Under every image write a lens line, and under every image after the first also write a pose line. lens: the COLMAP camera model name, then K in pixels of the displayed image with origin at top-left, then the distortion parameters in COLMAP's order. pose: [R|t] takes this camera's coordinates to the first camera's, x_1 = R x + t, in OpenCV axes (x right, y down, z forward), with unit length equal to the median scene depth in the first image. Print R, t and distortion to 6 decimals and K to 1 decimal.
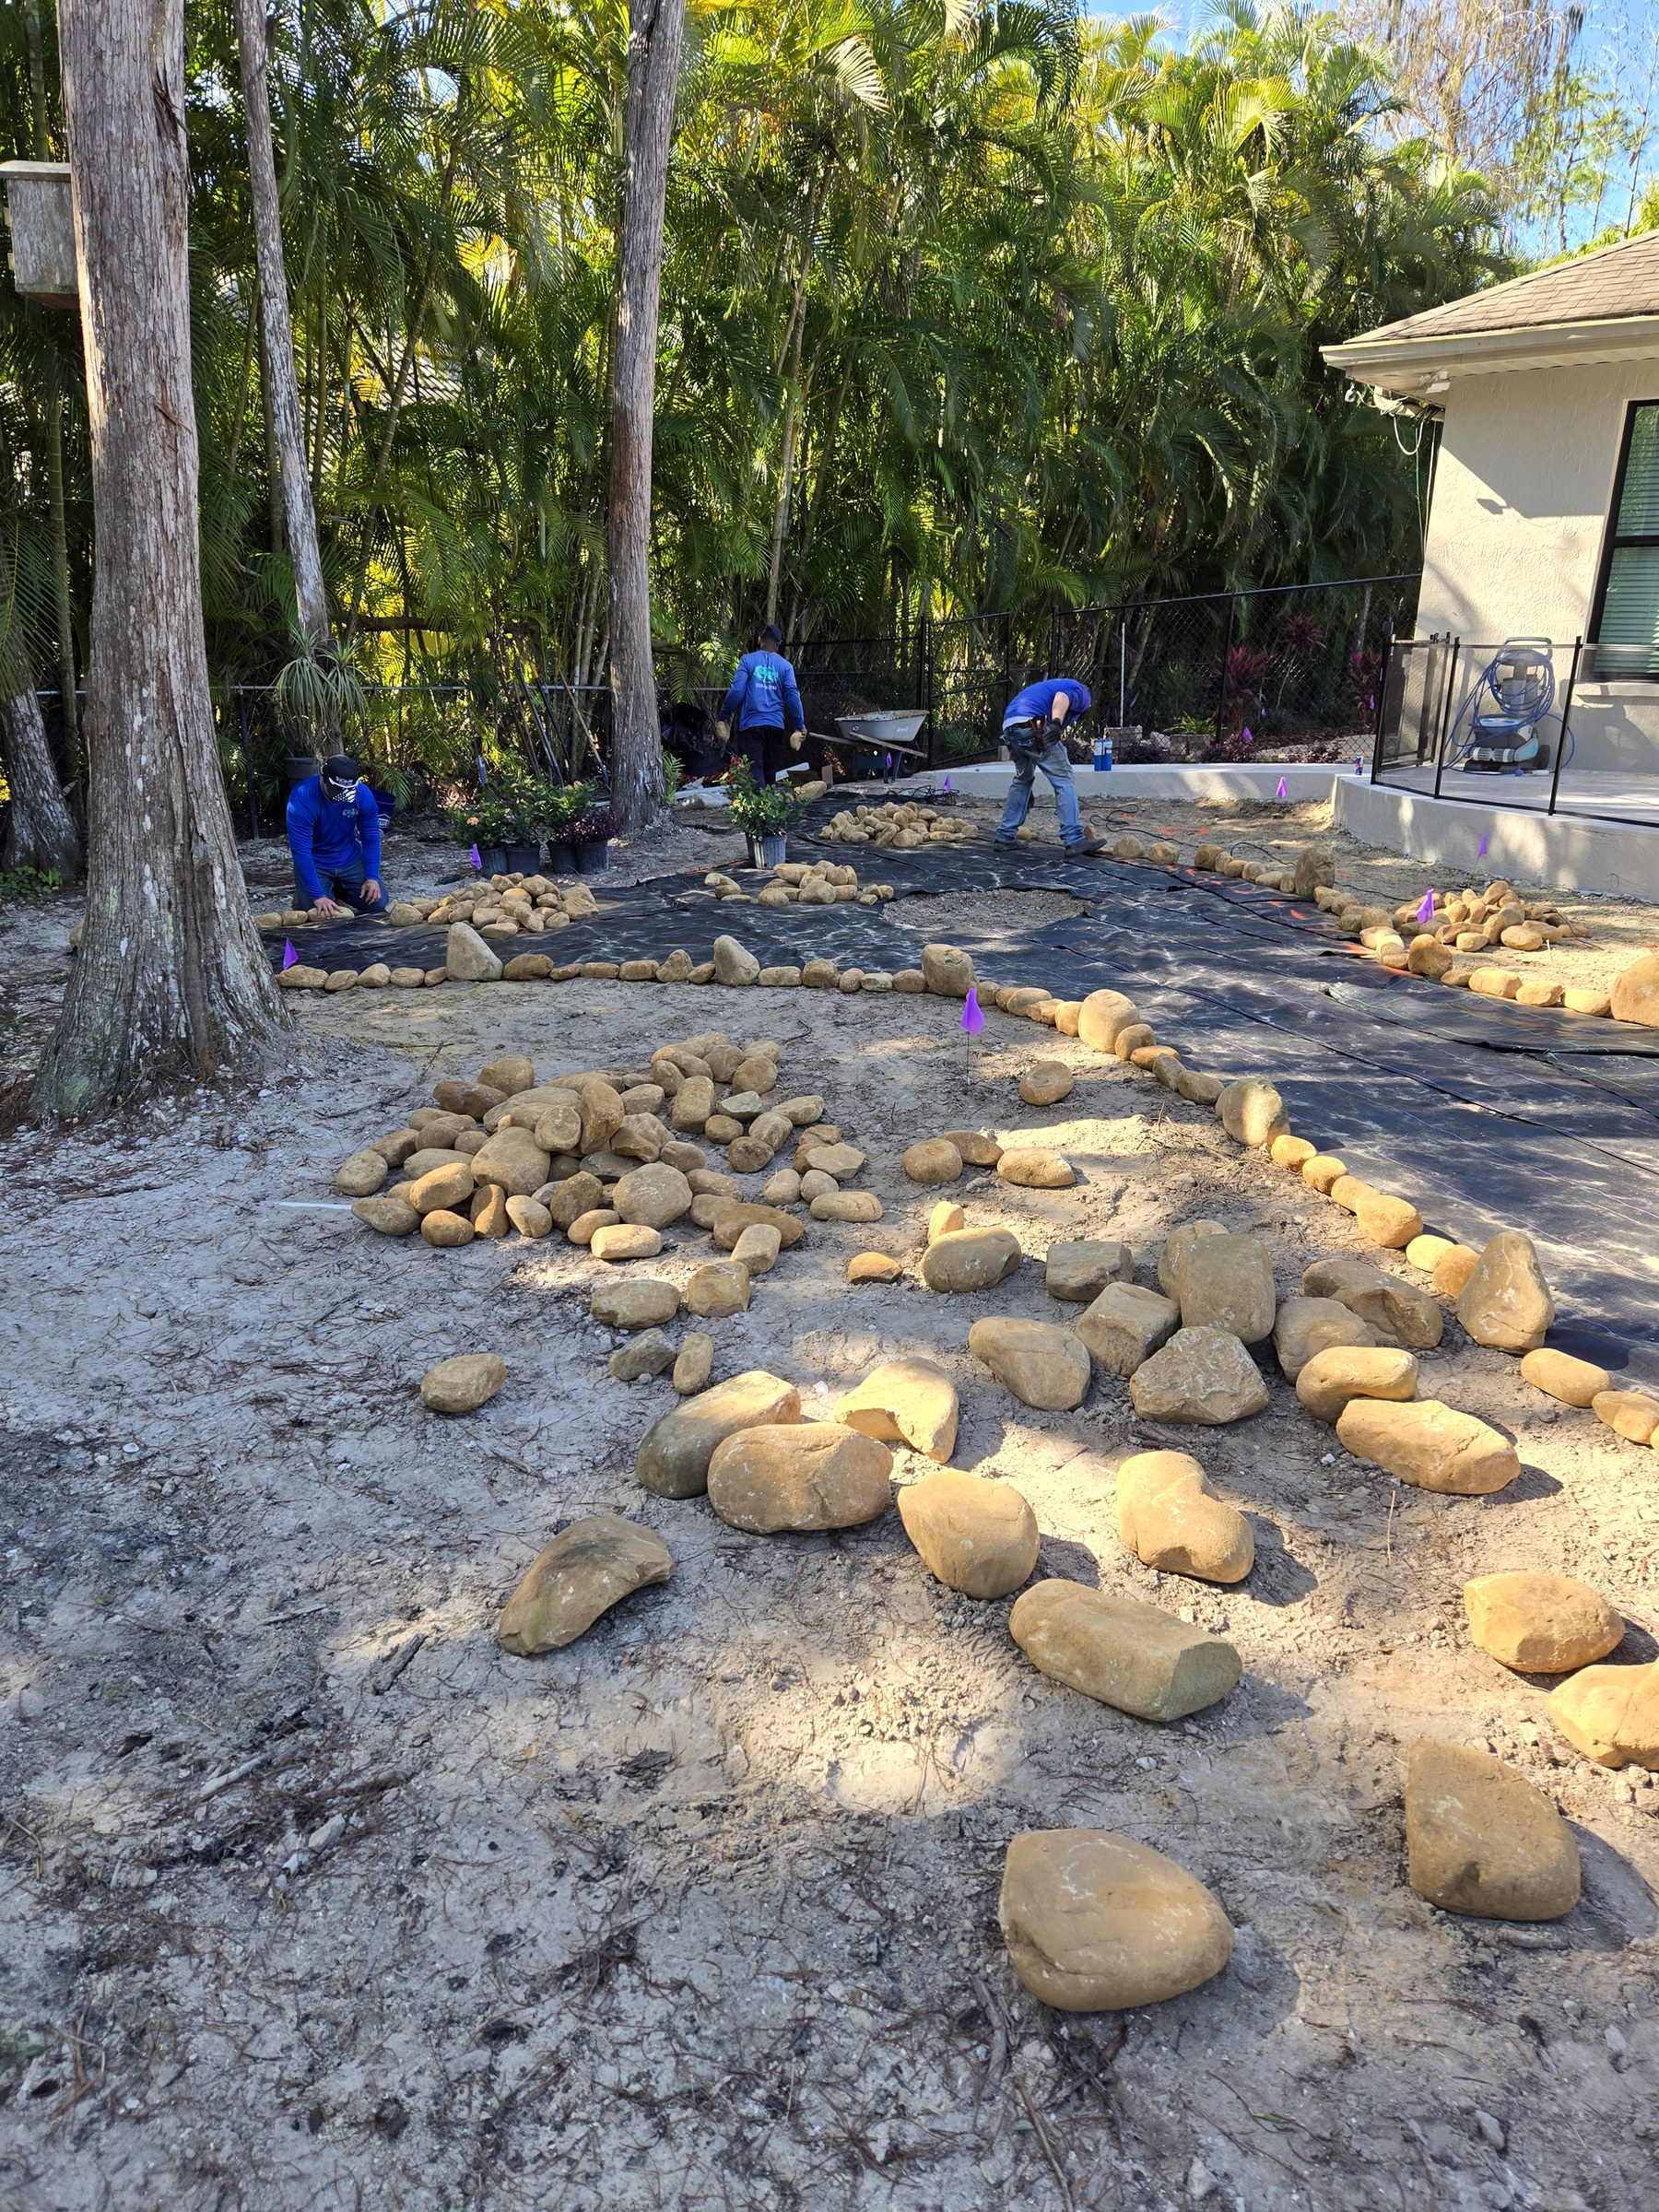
lens RADIAL K [[1432.9, 0, 824.4], [0, 1432.9, 1056.2], [0, 0, 1]] dist [0.054769, -0.055295]
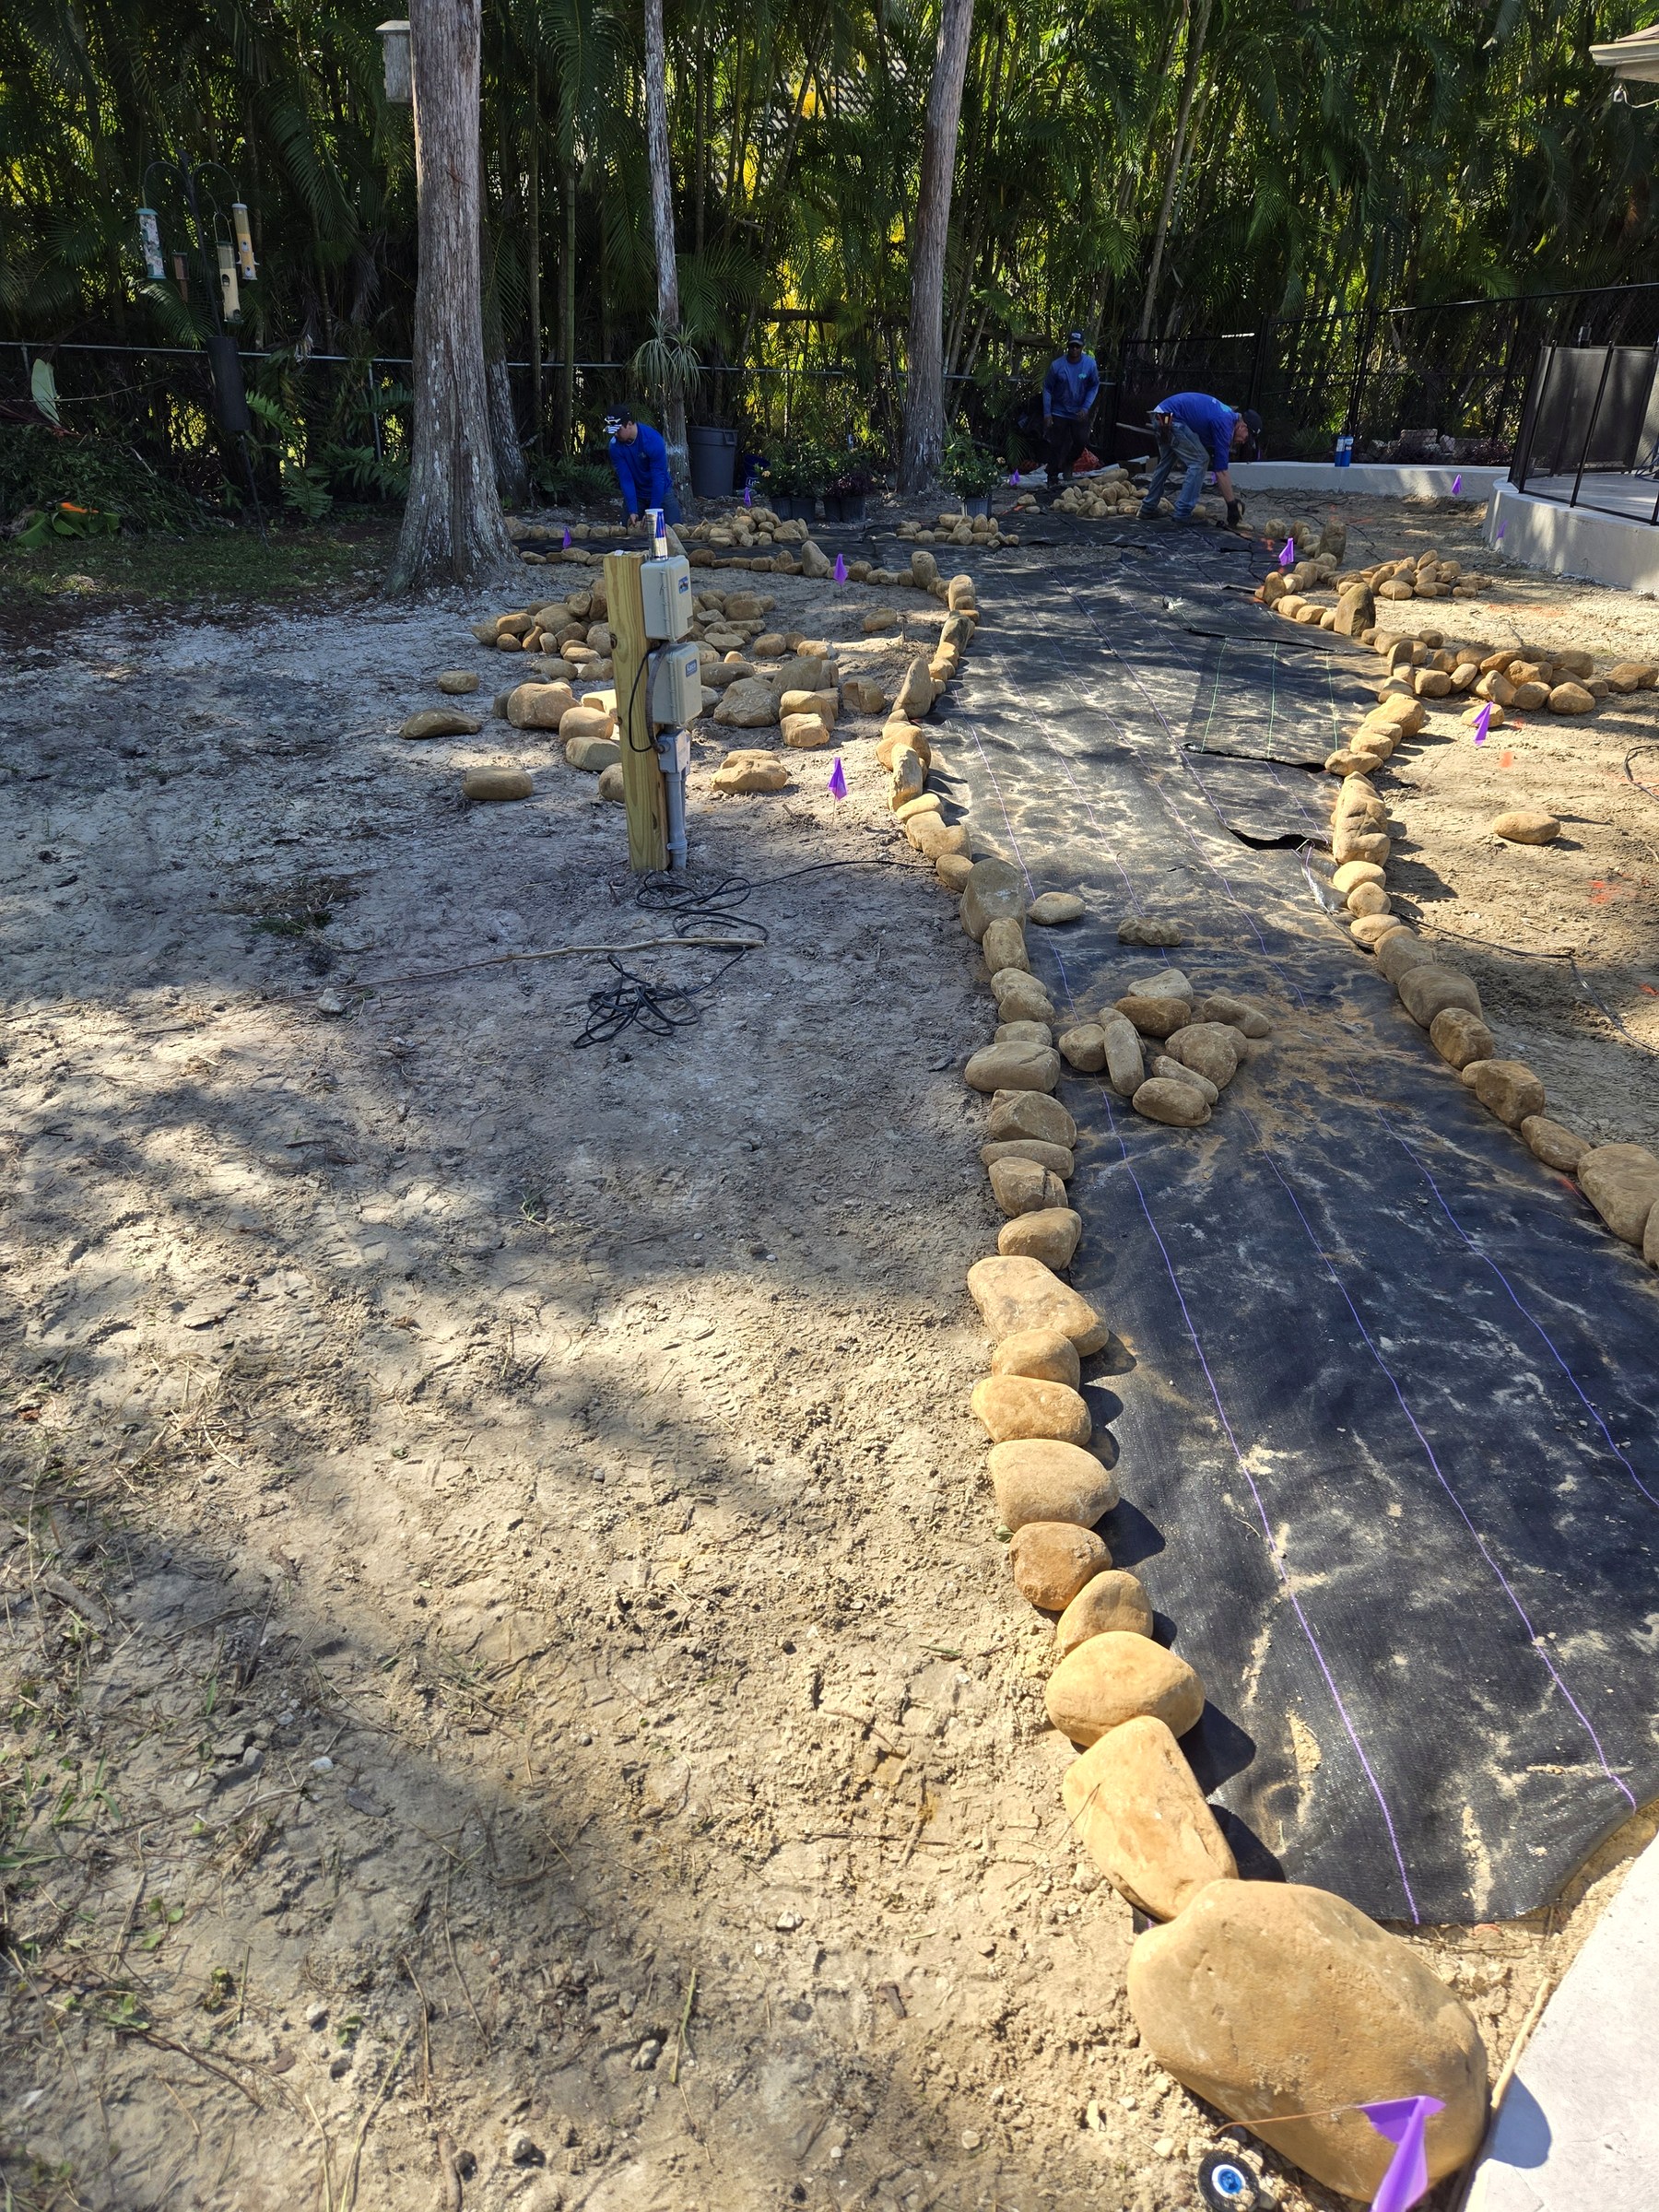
lens RADIAL K [[1432.9, 0, 824.4], [0, 1432.9, 1056.2], [0, 0, 1]] dist [0.054769, -0.055295]
pose [[0.921807, 0.190621, -0.337542, 0.696284], [-0.128279, 0.971686, 0.198421, 0.172063], [0.365808, -0.139606, 0.920160, -0.555118]]
